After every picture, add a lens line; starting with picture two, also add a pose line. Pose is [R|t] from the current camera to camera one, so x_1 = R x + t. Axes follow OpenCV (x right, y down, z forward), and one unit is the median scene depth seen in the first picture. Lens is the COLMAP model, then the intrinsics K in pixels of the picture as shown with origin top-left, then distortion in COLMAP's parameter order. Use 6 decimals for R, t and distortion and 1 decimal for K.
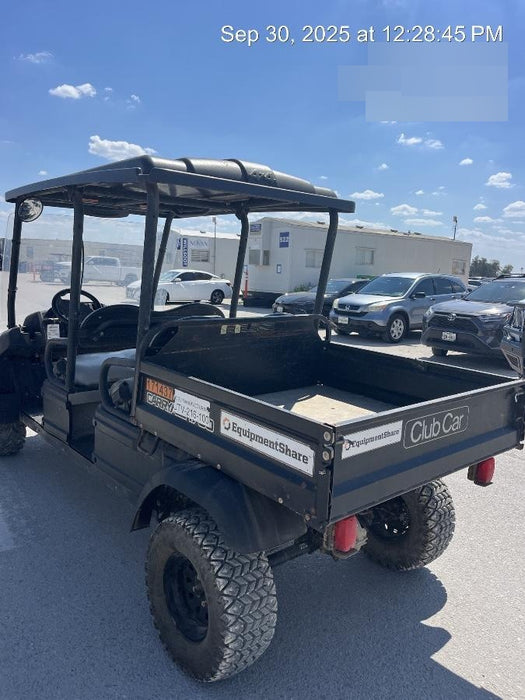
lens RADIAL K [[531.0, 0, 262.5], [0, 531.0, 350.0], [0, 0, 1]] dist [0.055258, -0.001913]
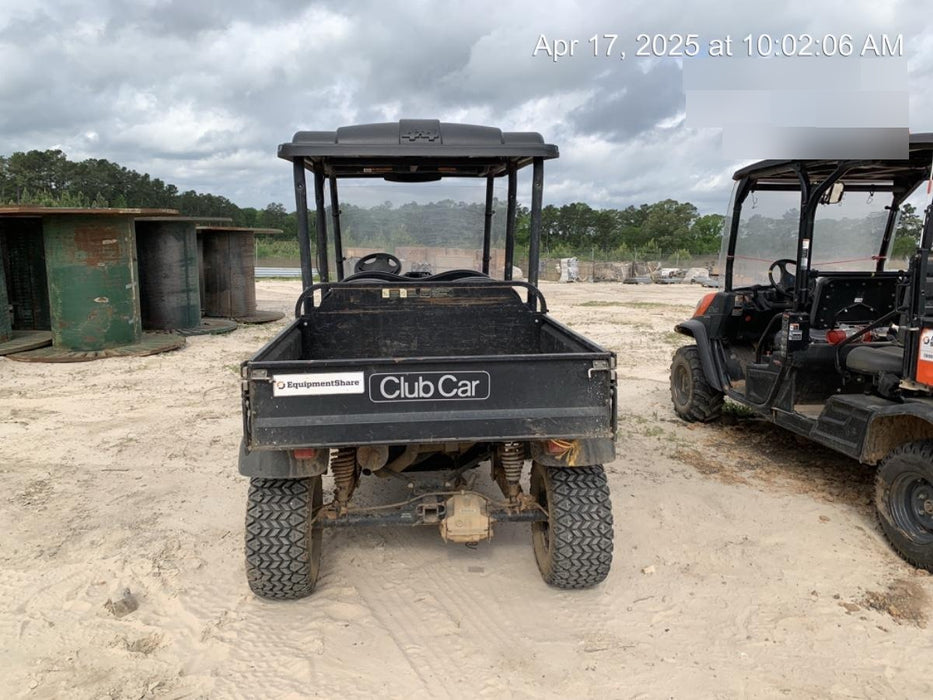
lens RADIAL K [[707.7, 0, 469.8], [0, 707.7, 330.9], [0, 0, 1]] dist [0.055258, -0.001913]
pose [[0.824921, 0.039345, -0.563877, 1.096529], [-0.050843, 0.998696, -0.004697, 0.044910], [0.562956, 0.032543, 0.825846, -0.006917]]
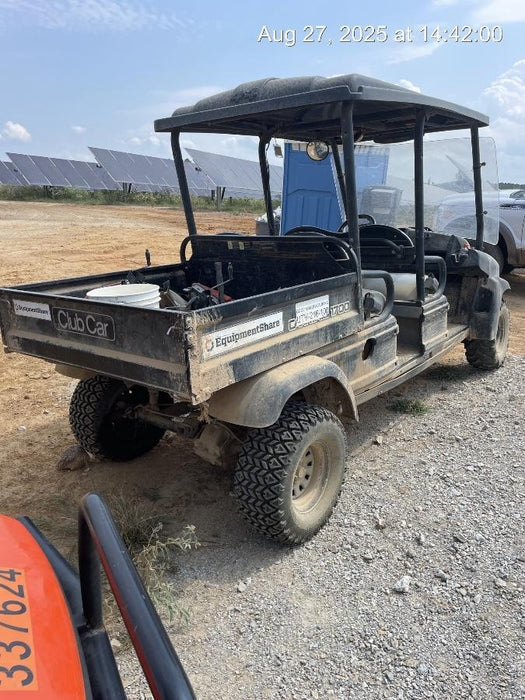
lens RADIAL K [[537.5, 0, 273.0], [0, 537.5, 344.0], [0, 0, 1]] dist [0.059979, -0.002856]
pose [[0.206851, 0.200980, -0.957507, 1.501107], [-0.109507, 0.977280, 0.181474, -0.063856], [0.972225, 0.067316, 0.224160, 1.137393]]
